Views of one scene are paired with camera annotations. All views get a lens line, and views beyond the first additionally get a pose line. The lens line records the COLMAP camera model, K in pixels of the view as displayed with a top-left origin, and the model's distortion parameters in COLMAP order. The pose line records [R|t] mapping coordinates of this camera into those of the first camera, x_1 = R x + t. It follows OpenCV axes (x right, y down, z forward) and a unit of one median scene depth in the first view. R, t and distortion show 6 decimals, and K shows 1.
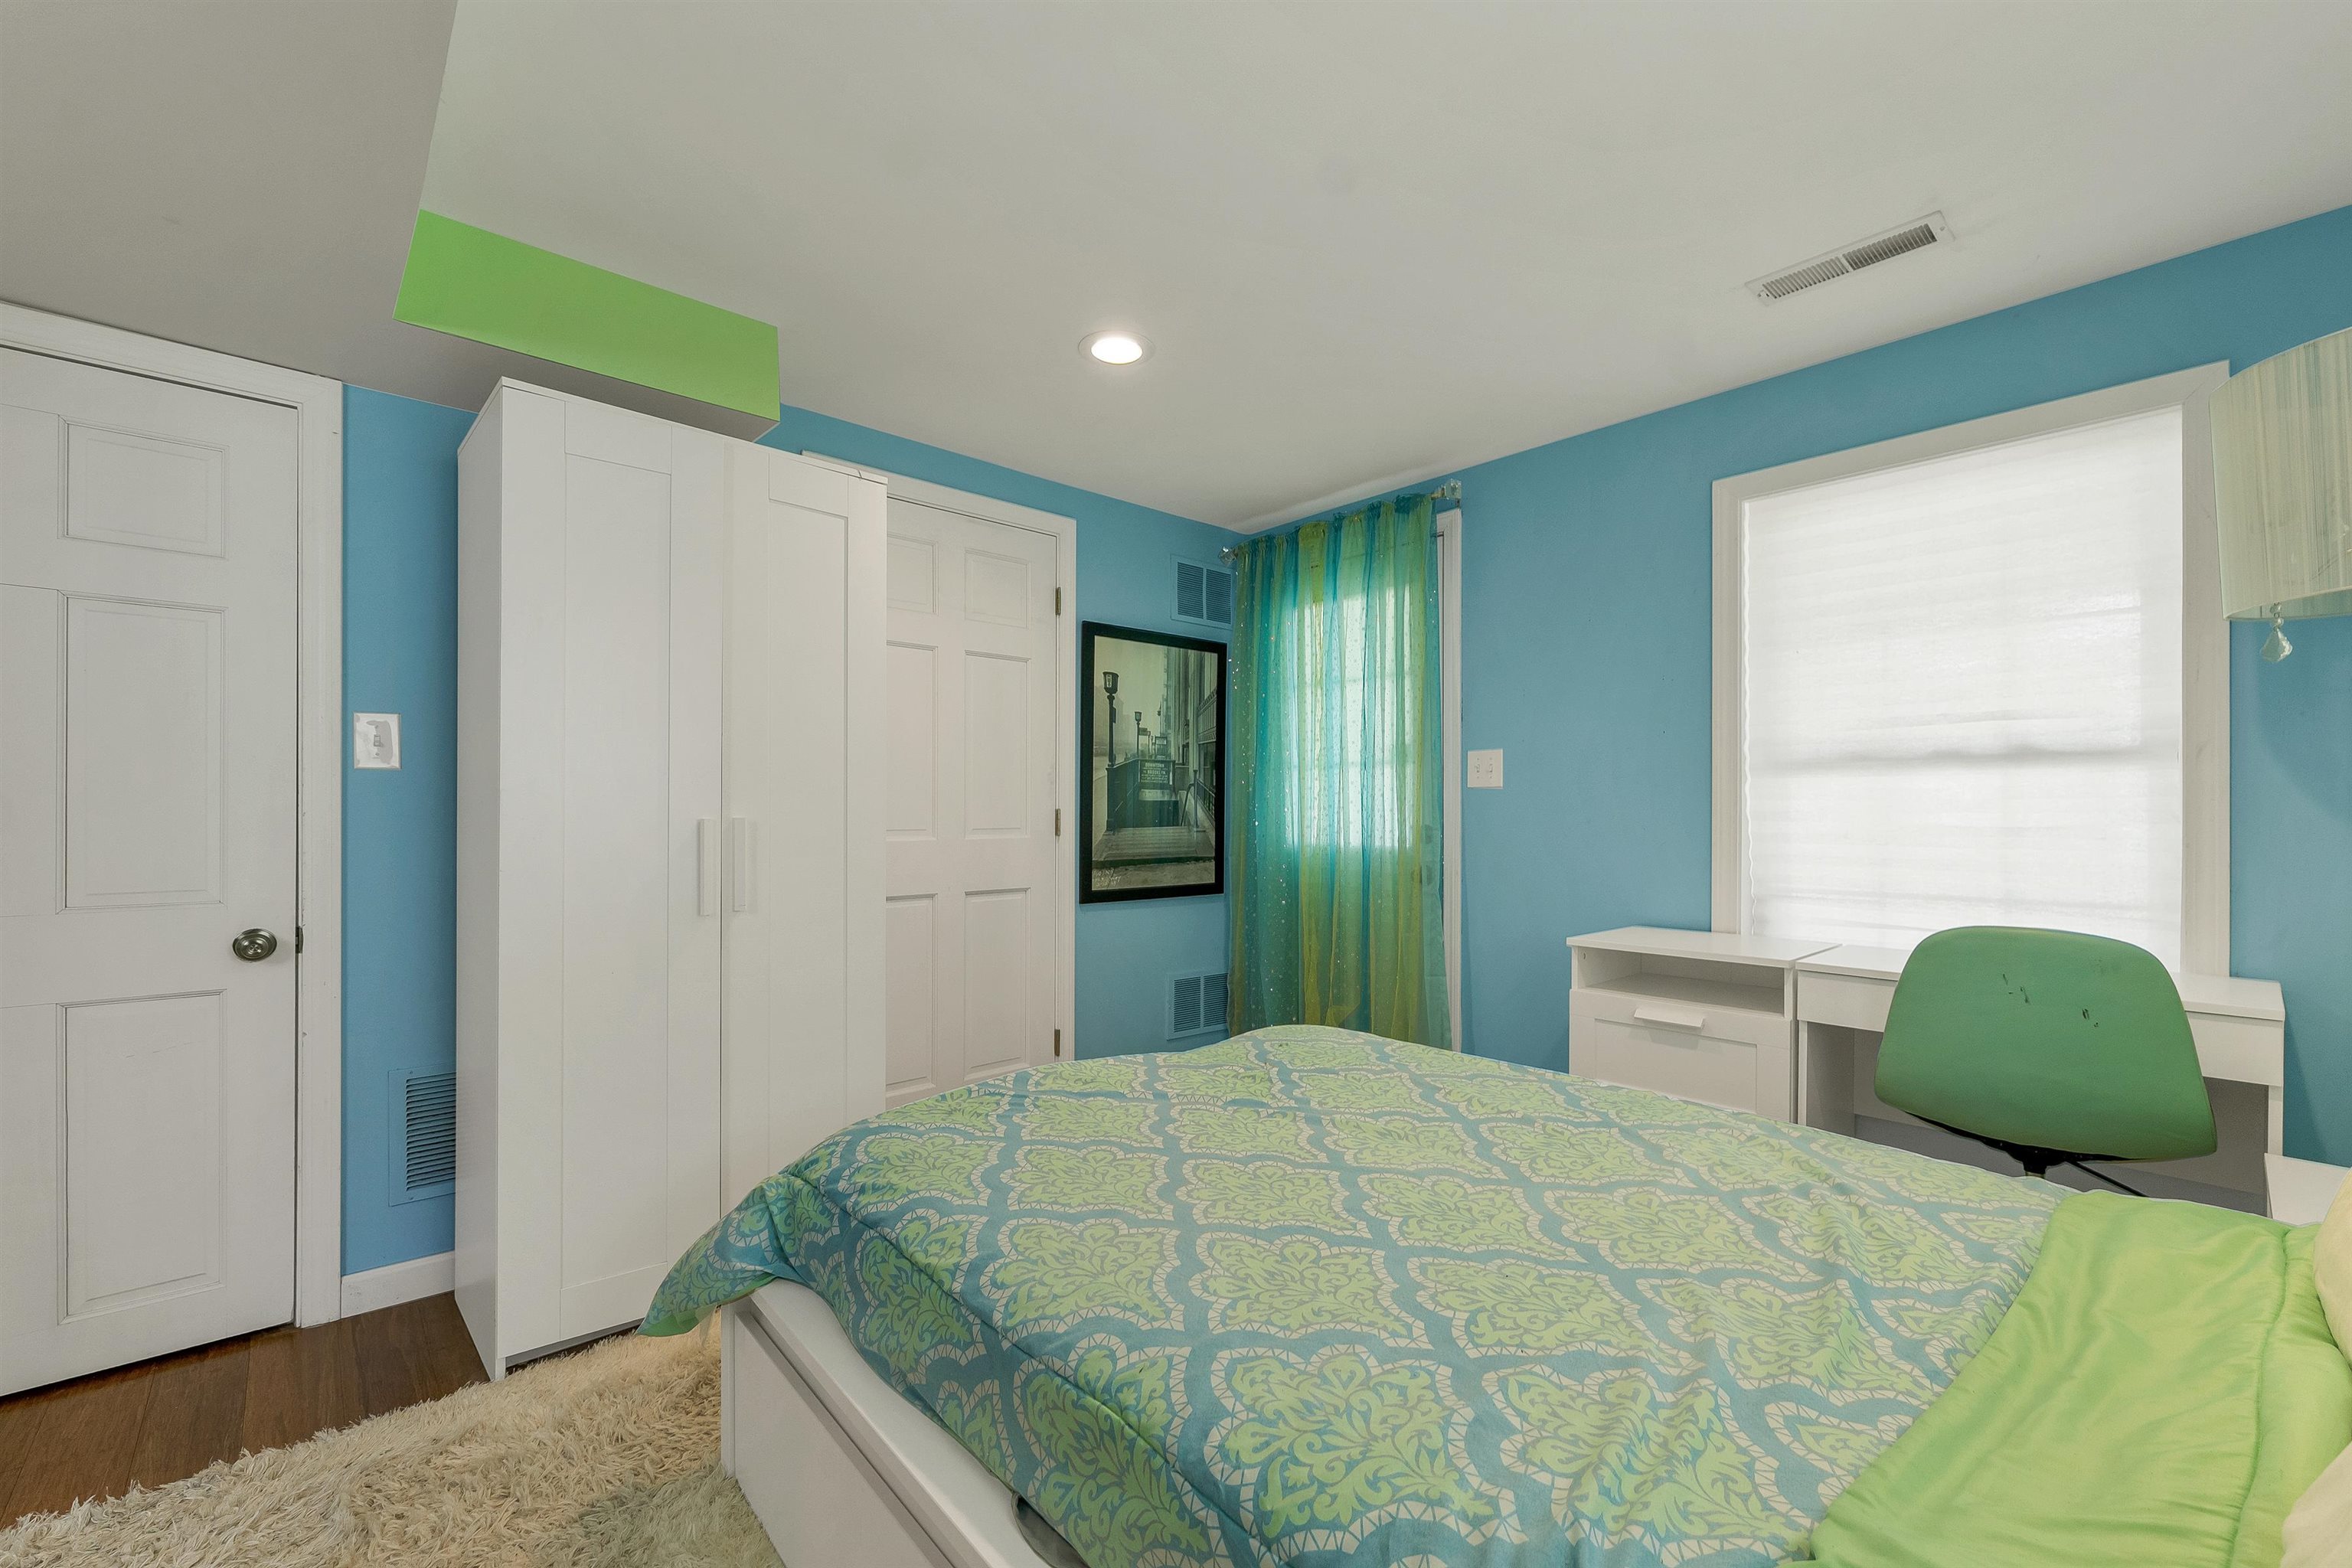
lens RADIAL K [[962.6, 0, 1169.0], [0, 962.6, 810.8], [0, 0, 1]] dist [-0.000079, 0.000094]
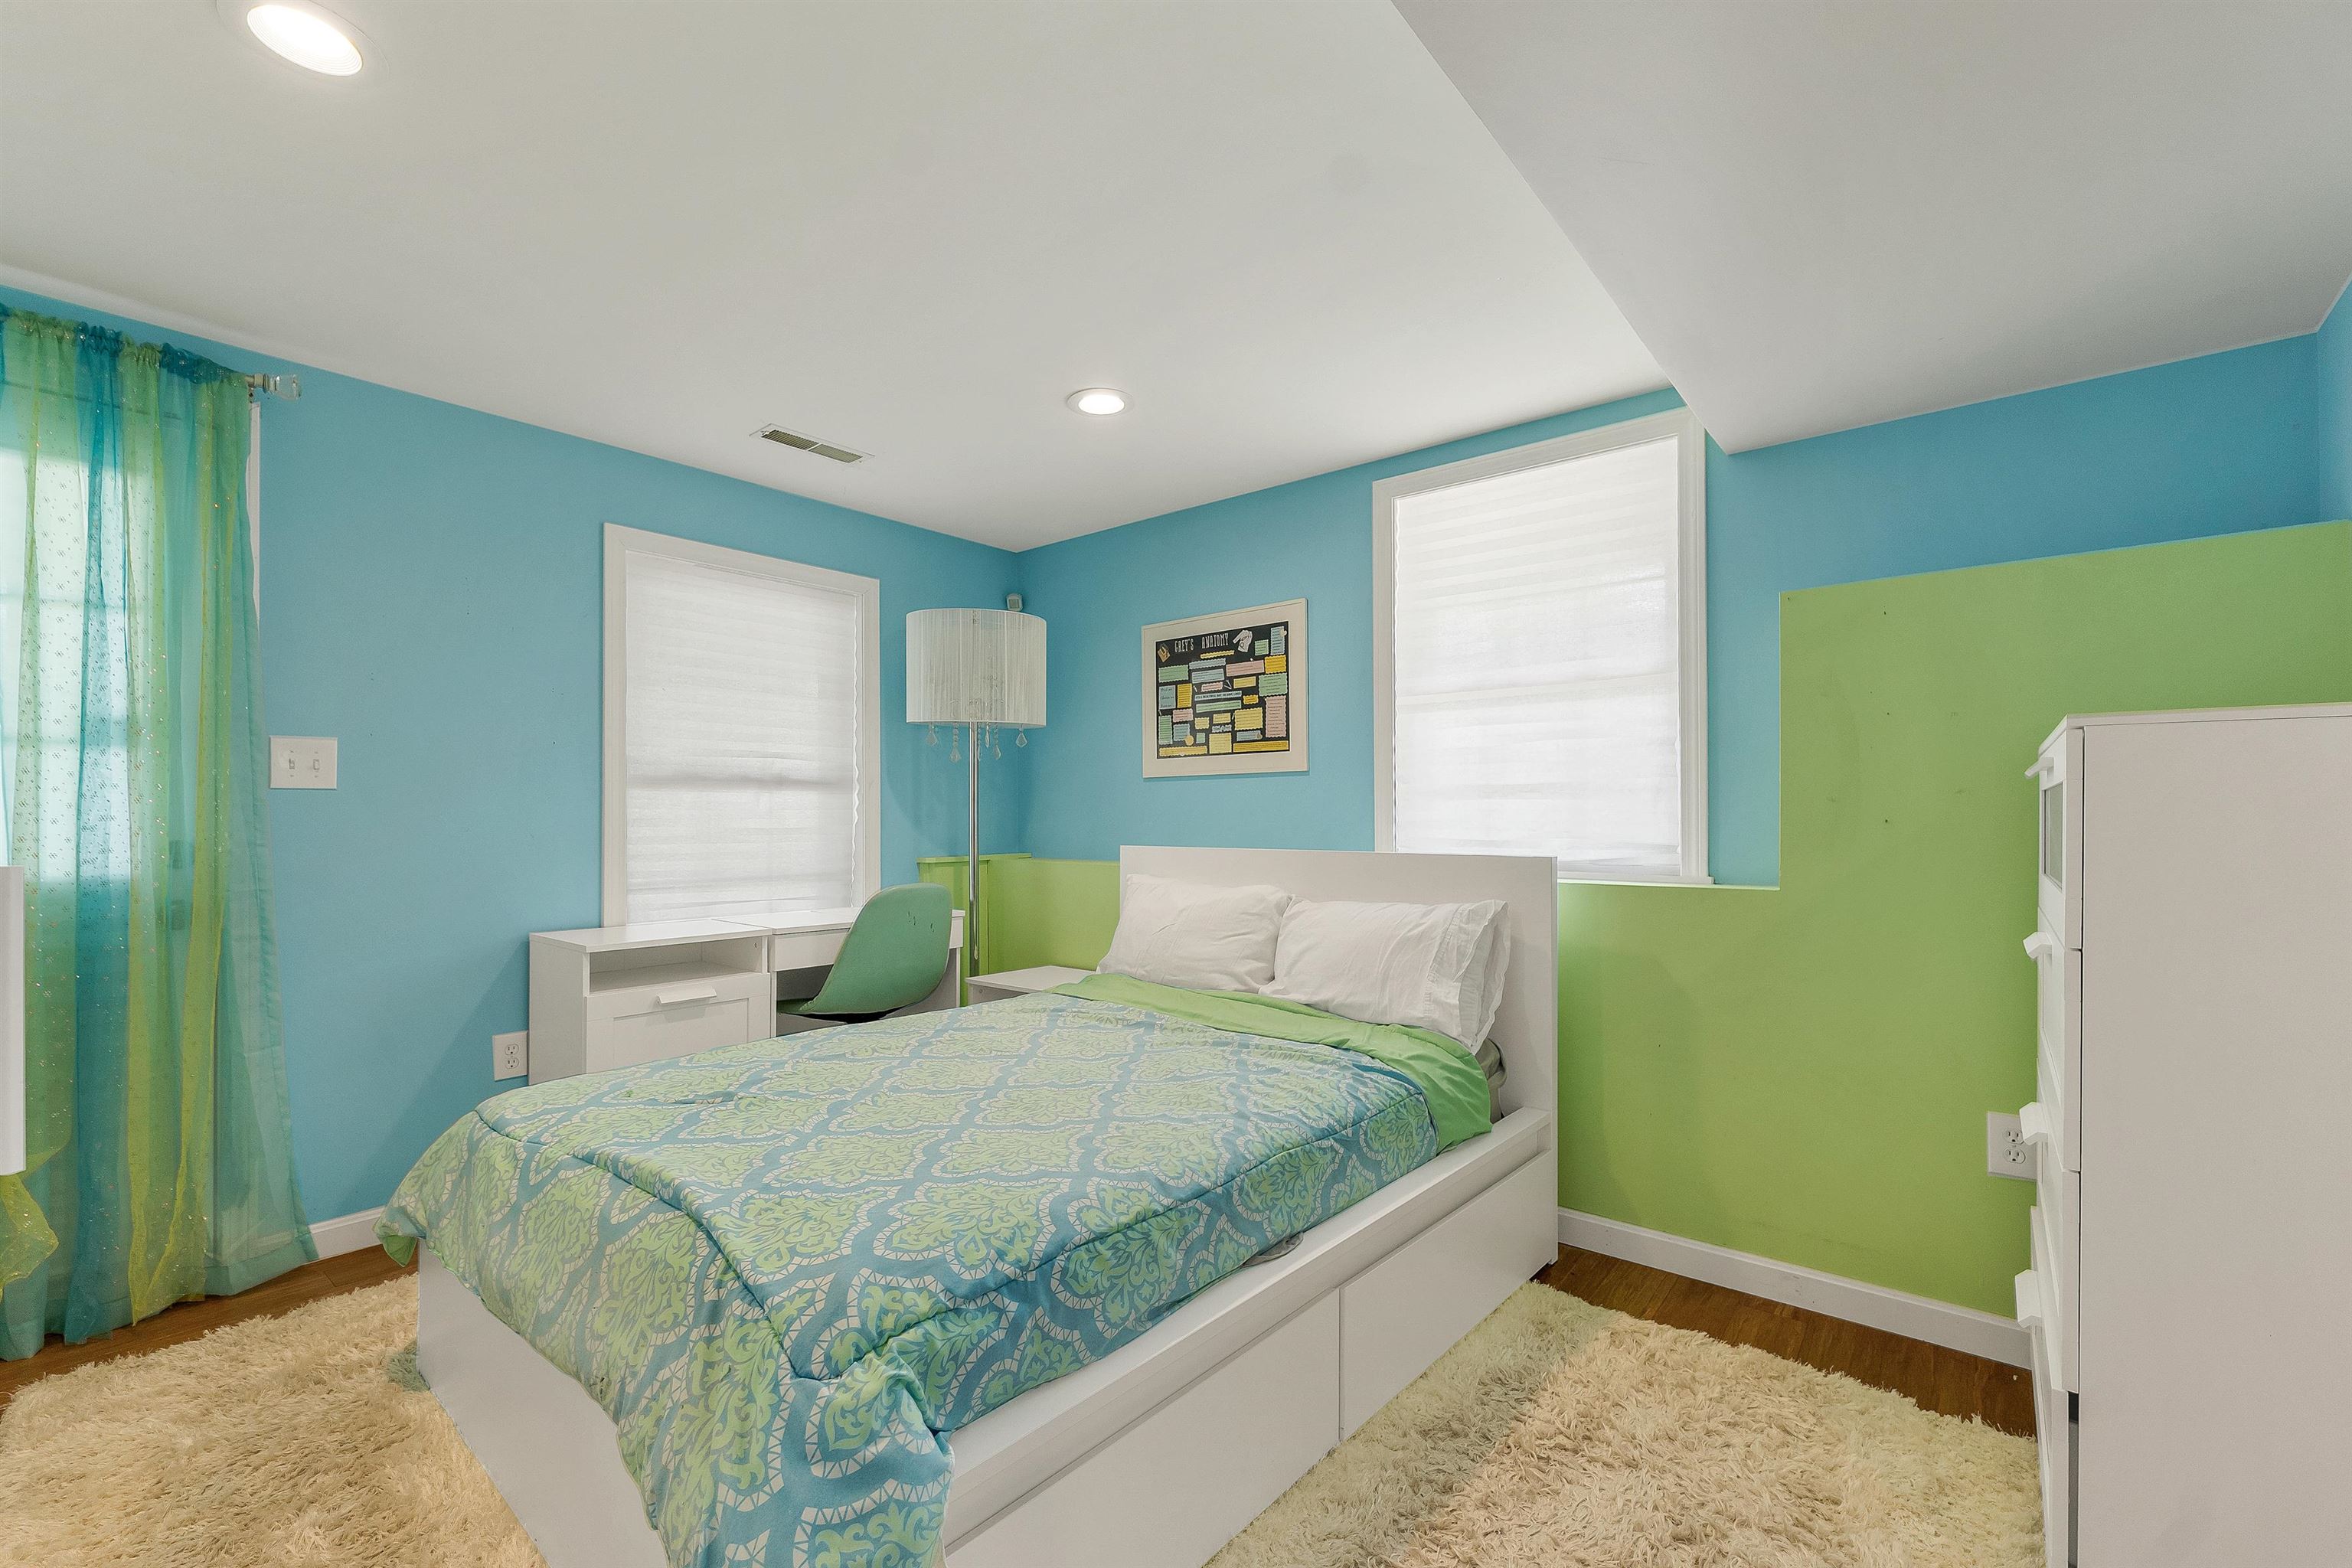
lens RADIAL K [[978.4, 0, 1169.0], [0, 978.4, 819.5], [0, 0, 1]] dist [0.001581, 0.000178]
pose [[-0.142996, -0.005219, 0.989710, -0.869708], [-0.003254, 0.999983, 0.004803, -0.009084], [-0.989718, -0.002534, -0.143011, 0.687693]]
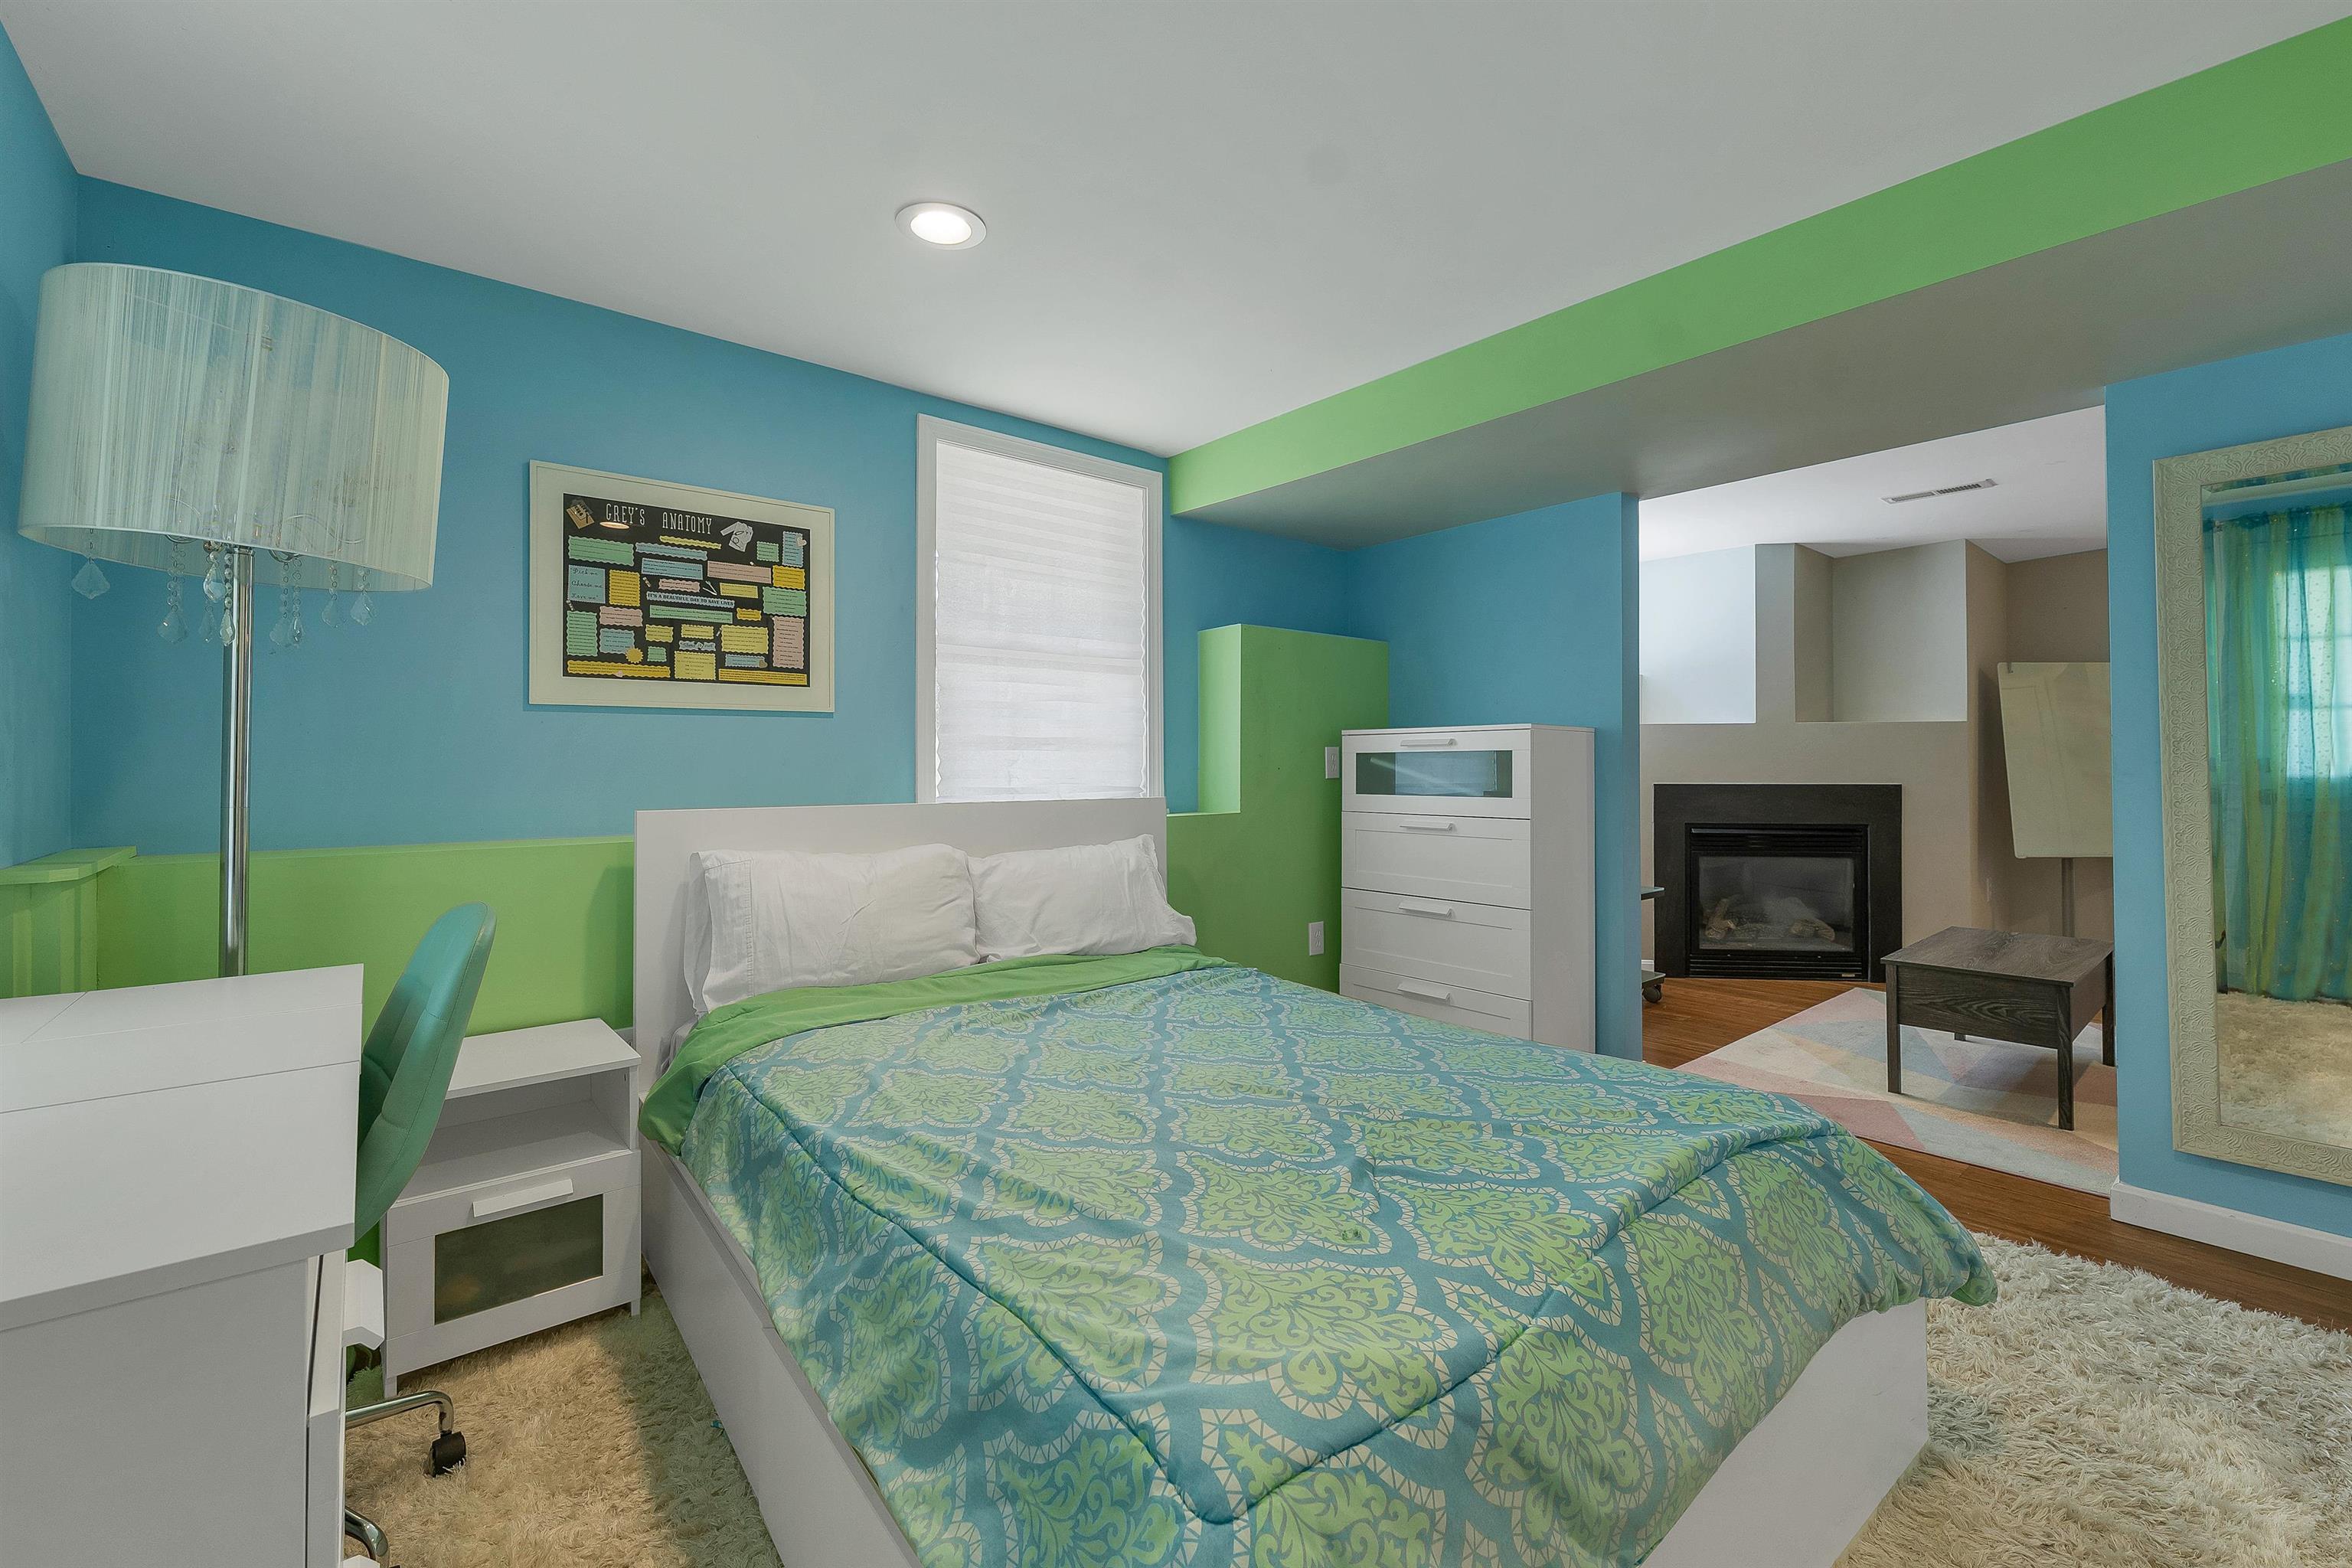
lens RADIAL K [[977.3, 0, 1172.4], [0, 977.3, 763.3], [0, 0, 1]] dist [0.000382, 0.000067]
pose [[-0.999184, 0.000889, 0.040392, 0.201748], [0.000606, 0.999975, -0.007019, -0.000846], [-0.040397, -0.006989, -0.999159, 1.612623]]
